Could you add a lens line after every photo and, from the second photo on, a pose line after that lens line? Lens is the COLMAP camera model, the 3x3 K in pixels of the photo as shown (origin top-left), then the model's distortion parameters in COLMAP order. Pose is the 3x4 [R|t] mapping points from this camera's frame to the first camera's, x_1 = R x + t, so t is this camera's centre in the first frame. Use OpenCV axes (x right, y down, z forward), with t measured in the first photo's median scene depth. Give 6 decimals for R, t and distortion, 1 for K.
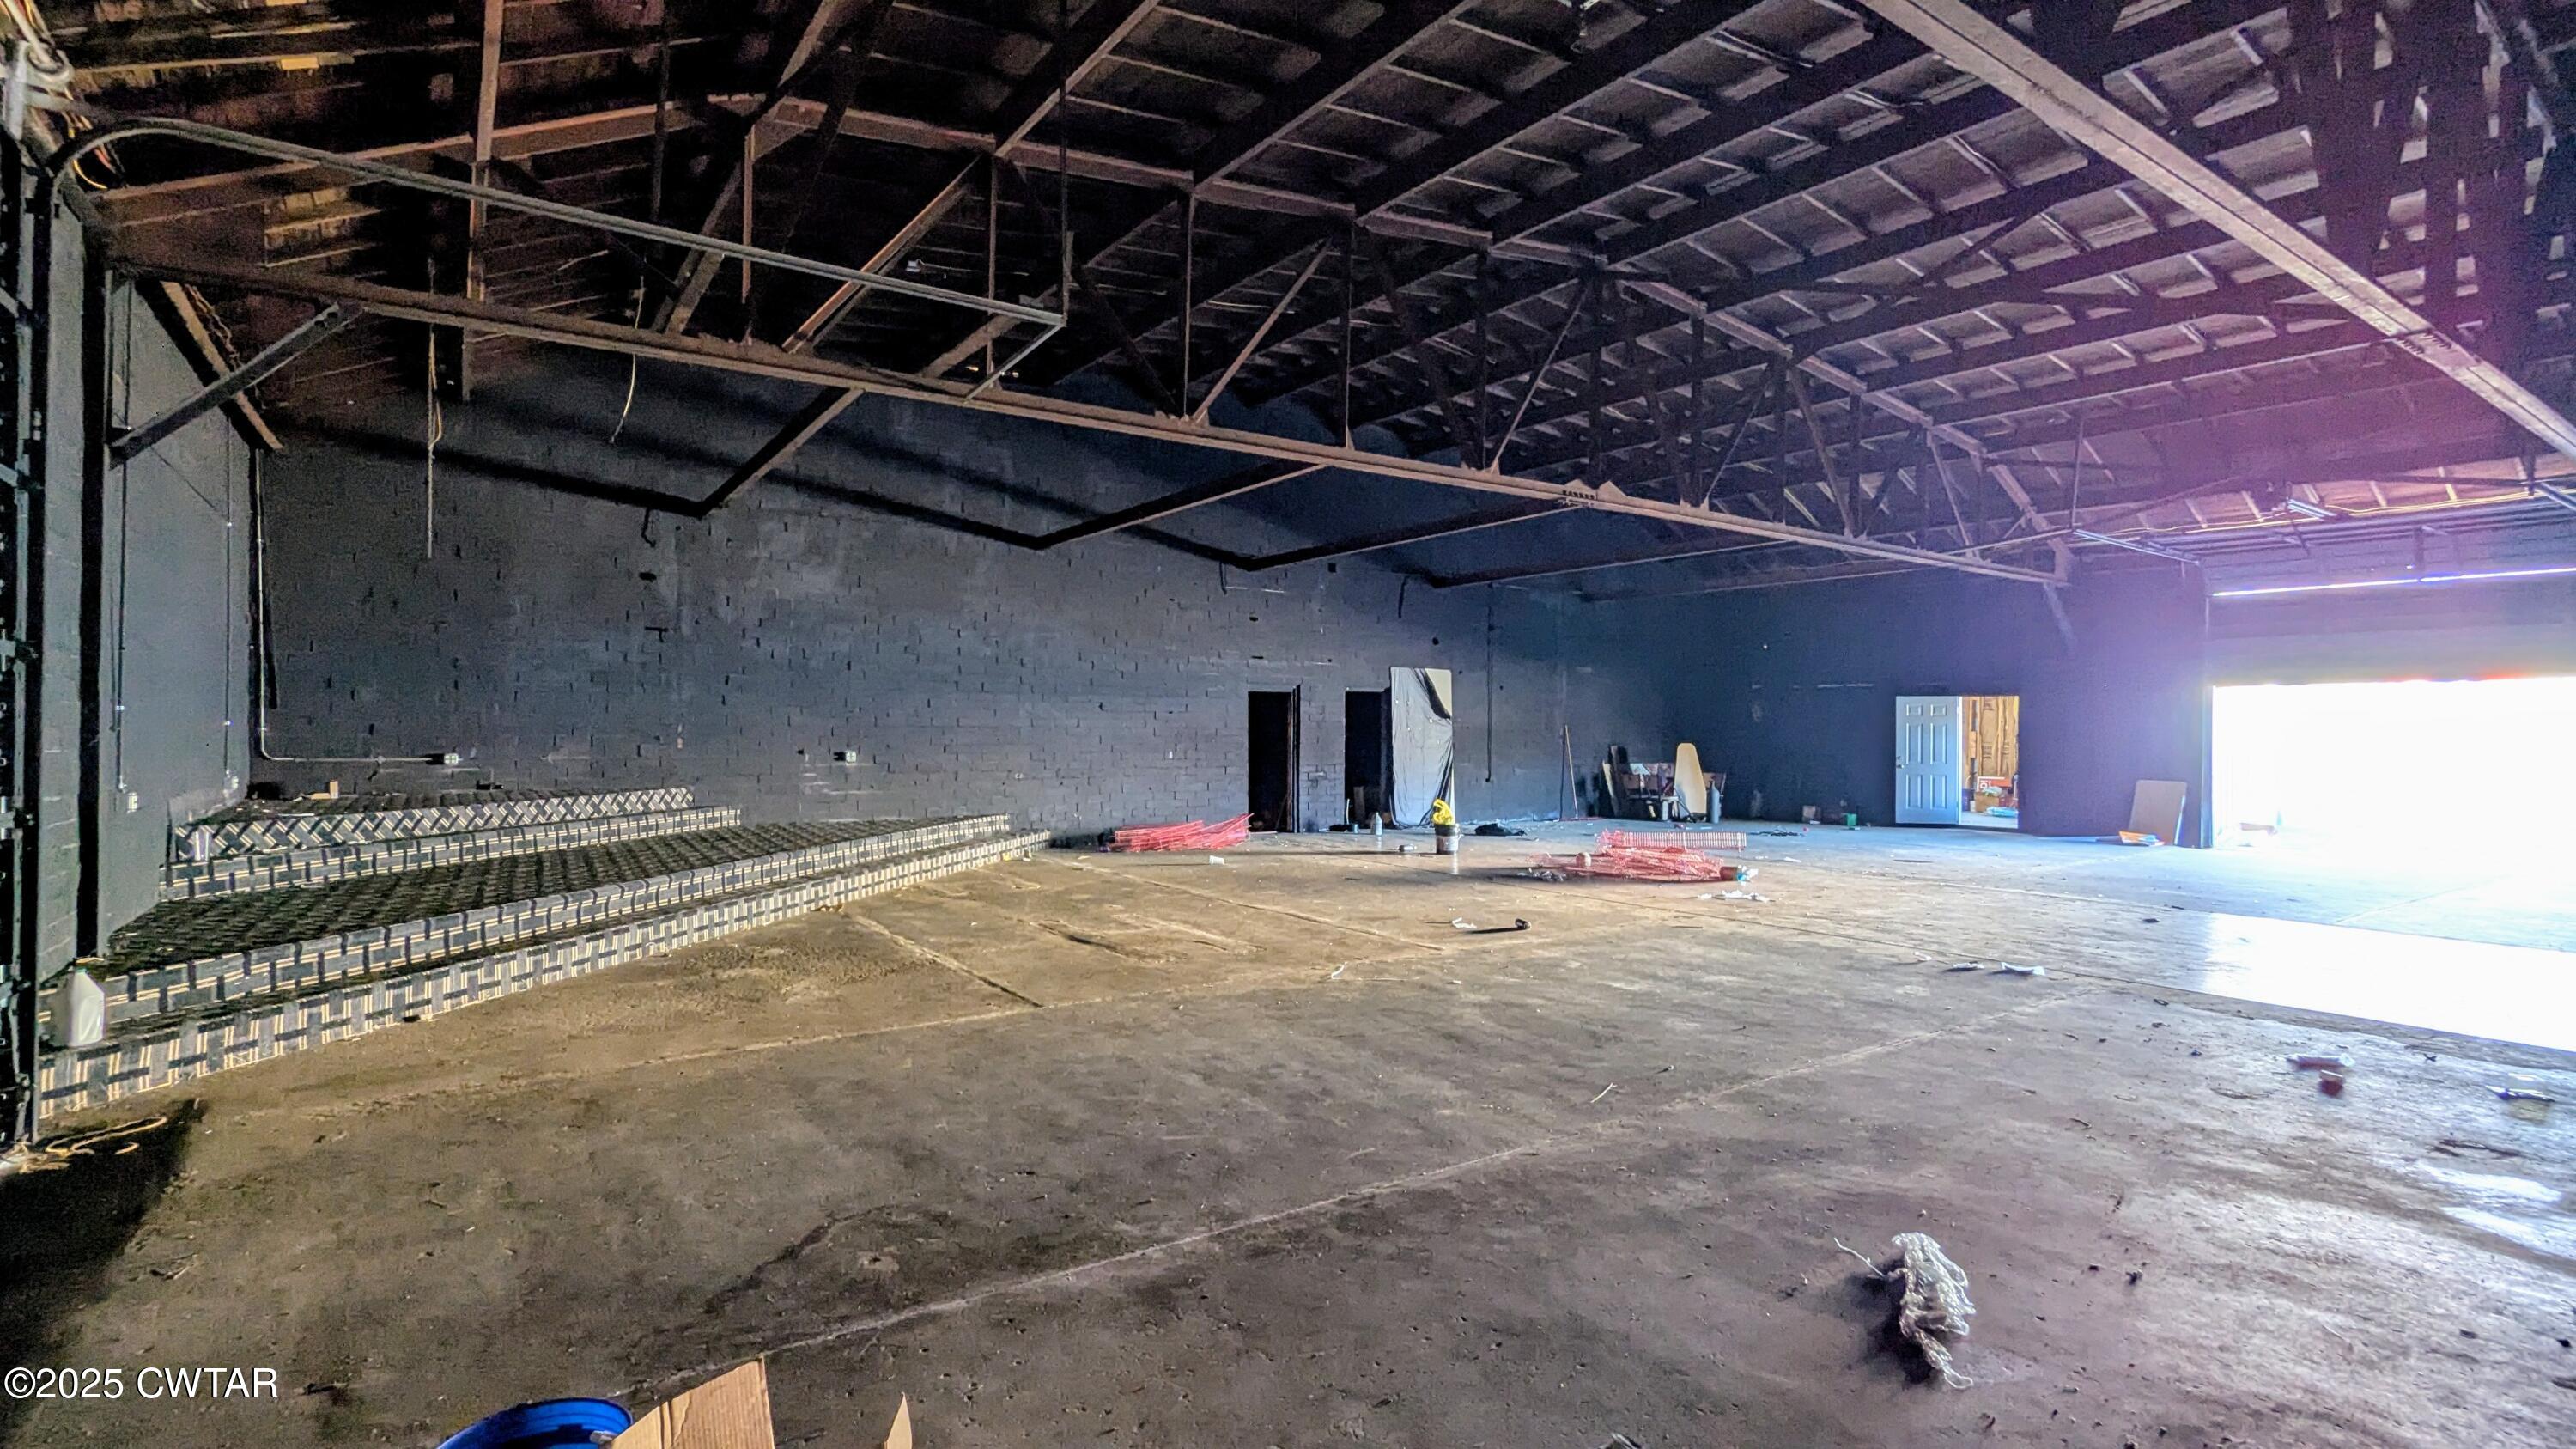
lens RADIAL K [[1199.9, 0, 1290.5], [0, 1199.9, 728.2], [0, 0, 1]] dist [-0.006151, 0.001996]
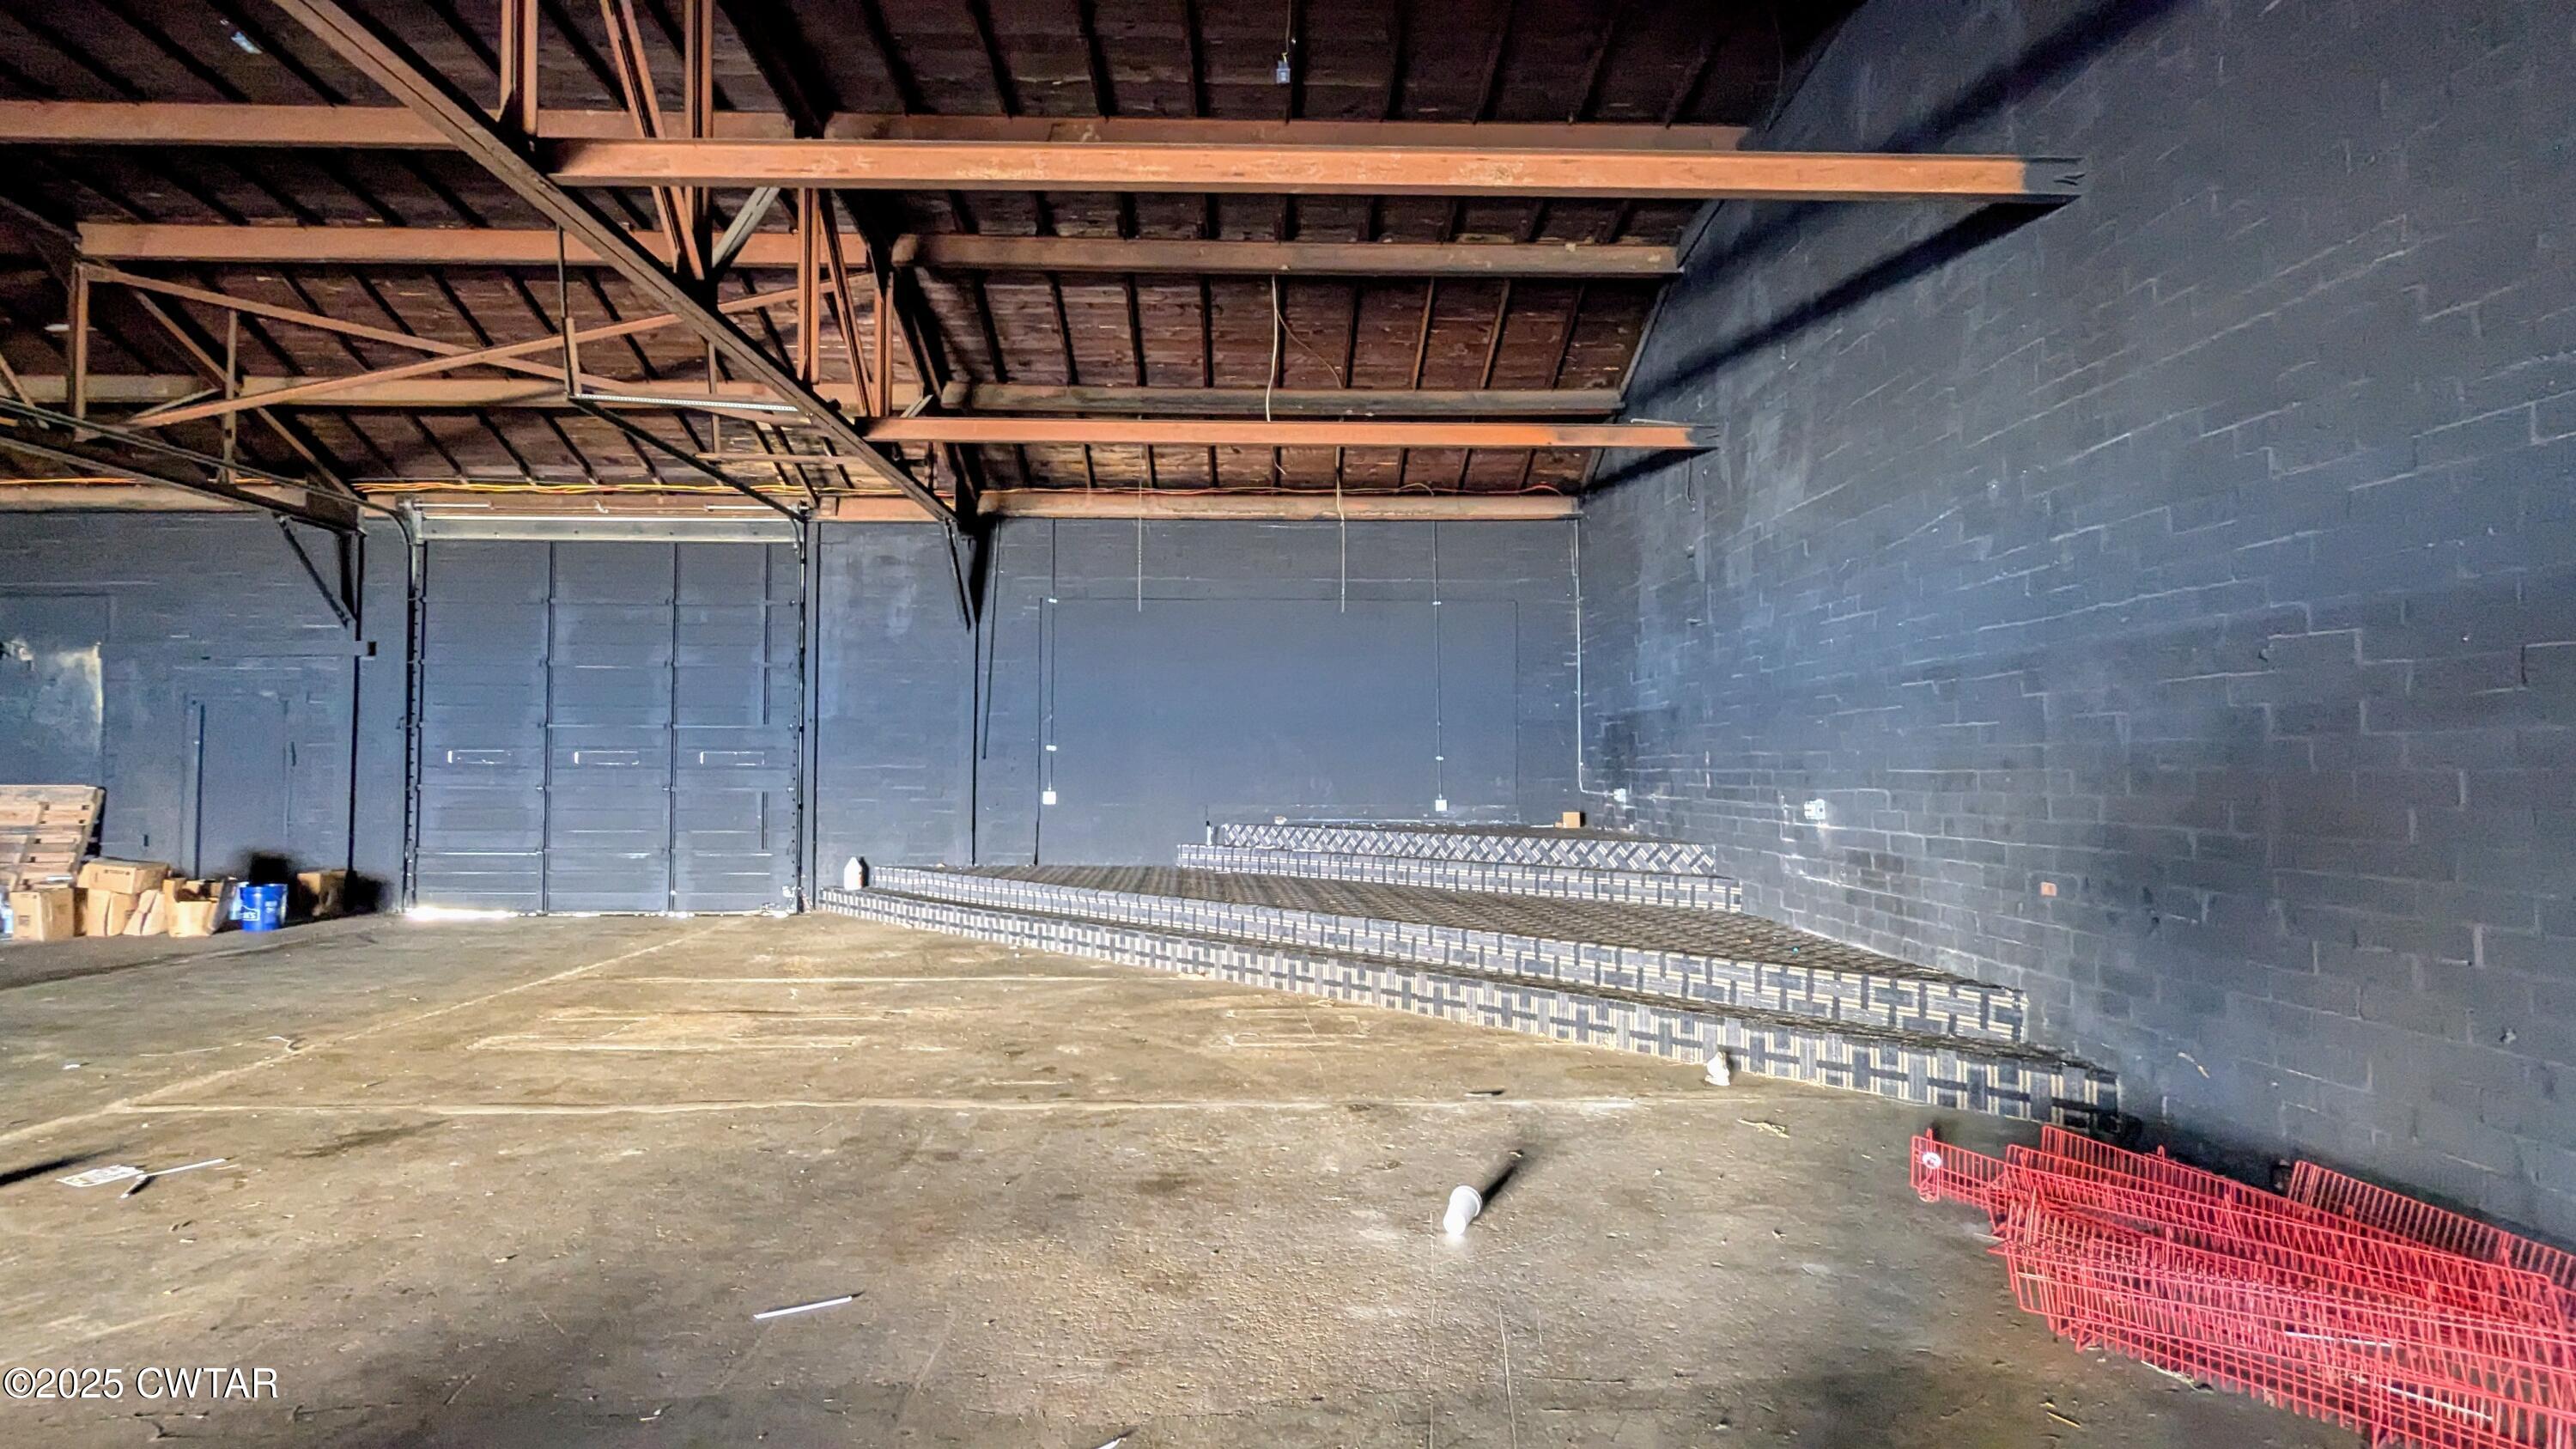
lens RADIAL K [[1199.9, 0, 1291.9], [0, 1199.9, 726.7], [0, 0, 1]] dist [-0.006151, 0.001996]
pose [[-0.530990, -0.011563, -0.847299, 0.302730], [0.008731, 0.999779, -0.019115, -0.014438], [0.847333, -0.017547, -0.530772, 1.375898]]
